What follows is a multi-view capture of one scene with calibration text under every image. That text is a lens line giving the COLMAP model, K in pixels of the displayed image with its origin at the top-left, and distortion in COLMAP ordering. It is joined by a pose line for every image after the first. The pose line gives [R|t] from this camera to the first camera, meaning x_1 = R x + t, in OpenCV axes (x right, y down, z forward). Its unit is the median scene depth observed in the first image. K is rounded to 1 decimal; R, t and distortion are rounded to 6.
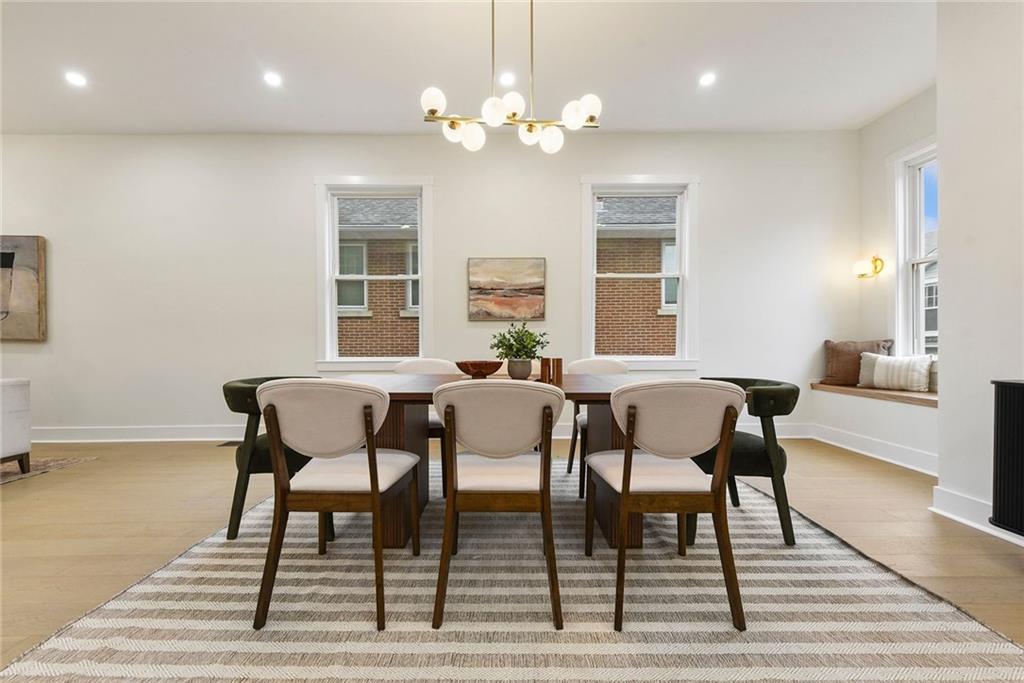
lens RADIAL K [[476.4, 0, 406.3], [0, 476.4, 341.6], [0, 0, 1]] dist [0.010716, -0.000004]
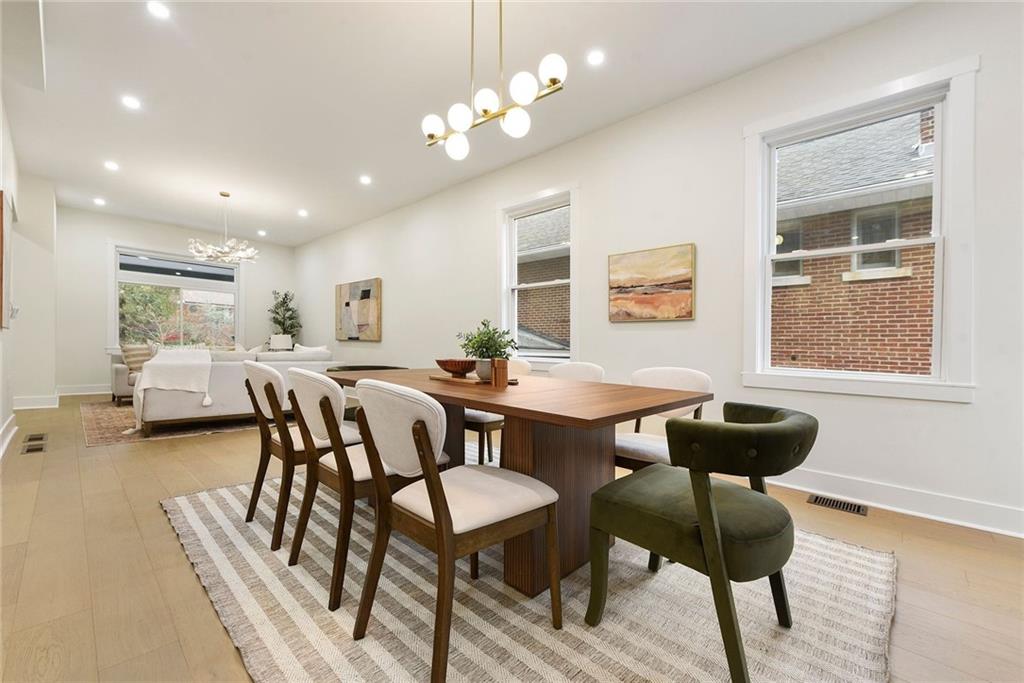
lens RADIAL K [[423.9, 0, 512.0], [0, 423.9, 341.5], [0, 0, 1]] dist [0.000519, -0.000096]
pose [[0.722915, 0.008583, -0.690884, 0.569313], [-0.020402, 0.999752, -0.008928, 0.004900], [0.690636, 0.020550, 0.722911, 0.267846]]
